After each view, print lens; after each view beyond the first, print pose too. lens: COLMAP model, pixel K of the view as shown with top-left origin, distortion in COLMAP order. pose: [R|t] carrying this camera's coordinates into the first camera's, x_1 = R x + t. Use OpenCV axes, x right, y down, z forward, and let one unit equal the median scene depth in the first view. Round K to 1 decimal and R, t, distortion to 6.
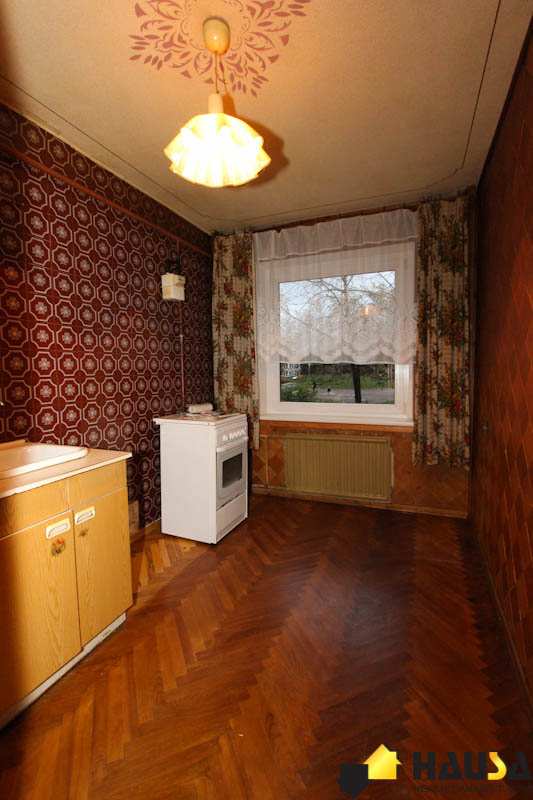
lens RADIAL K [[374.4, 0, 263.8], [0, 374.4, 391.6], [0, 0, 1]] dist [-0.014913, 0.001256]
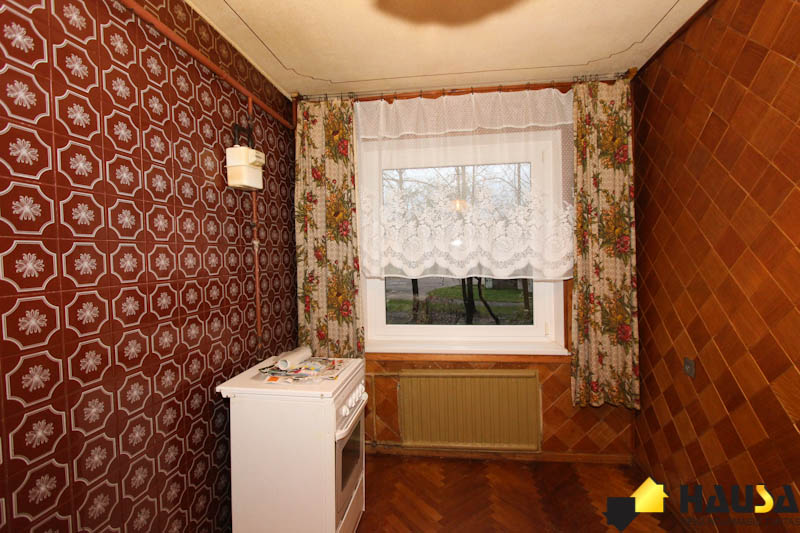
lens RADIAL K [[374.4, 0, 410.7], [0, 374.4, 261.7], [0, 0, 1]] dist [-0.014913, 0.001256]
pose [[0.962073, -0.011932, 0.272530, -0.130620], [0.024417, 0.998799, -0.042469, -0.076453], [-0.271696, 0.047513, 0.961210, 0.284642]]
